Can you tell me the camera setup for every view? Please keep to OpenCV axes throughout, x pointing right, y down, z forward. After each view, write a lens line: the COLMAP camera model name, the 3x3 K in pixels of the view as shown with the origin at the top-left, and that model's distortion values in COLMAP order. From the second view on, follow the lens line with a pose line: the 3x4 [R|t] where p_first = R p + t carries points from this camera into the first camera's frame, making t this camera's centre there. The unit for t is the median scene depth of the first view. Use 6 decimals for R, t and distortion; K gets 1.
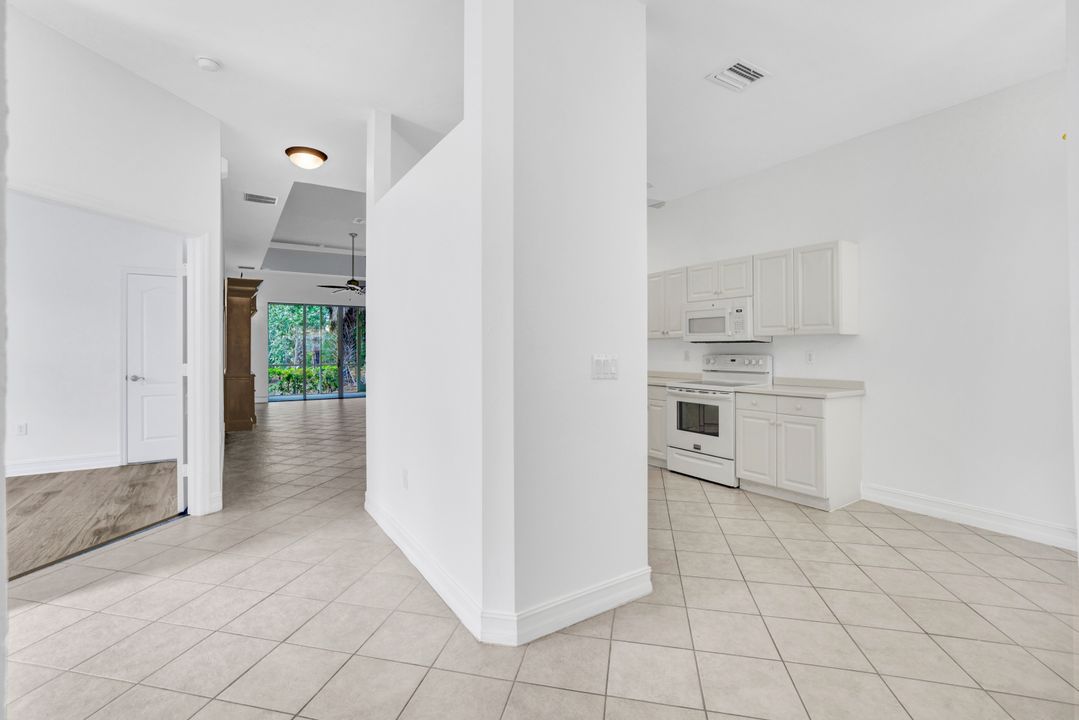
lens RADIAL K [[464.9, 0, 526.6], [0, 464.9, 347.6], [0, 0, 1]] dist [-0.033821, 0.013750]
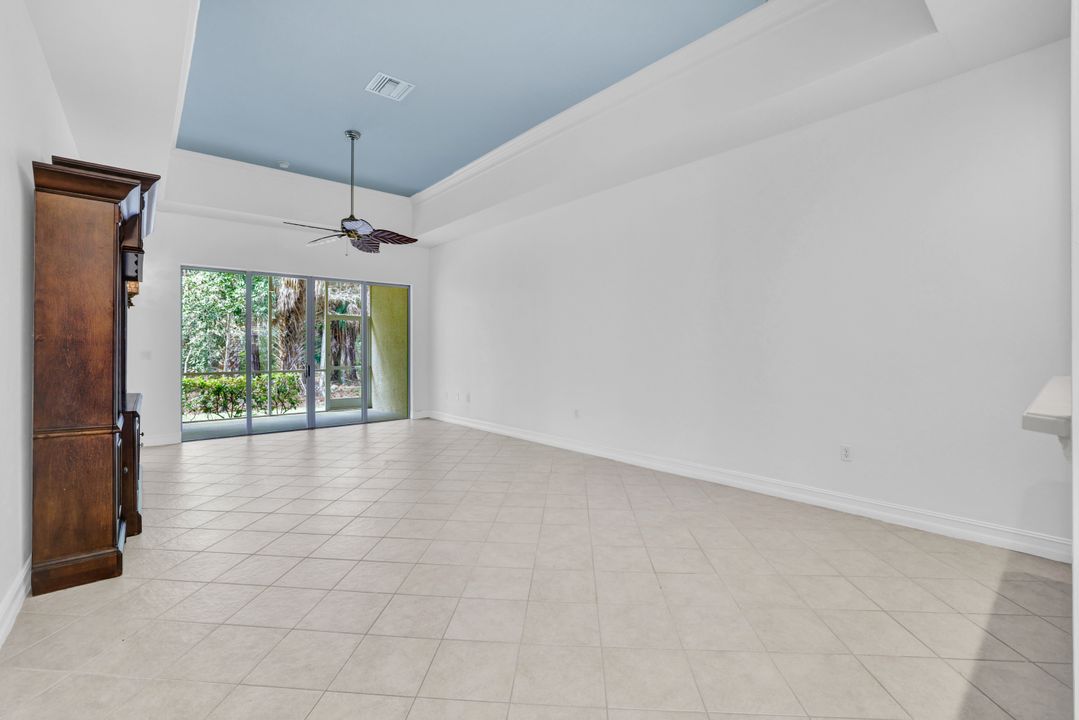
lens RADIAL K [[464.9, 0, 526.6], [0, 464.9, 347.6], [0, 0, 1]] dist [-0.033821, 0.013750]
pose [[0.992336, 0.001000, 0.123566, -0.243332], [-0.001164, 0.999999, 0.001256, 0.001631], [-0.123565, -0.001390, 0.992336, 0.450672]]
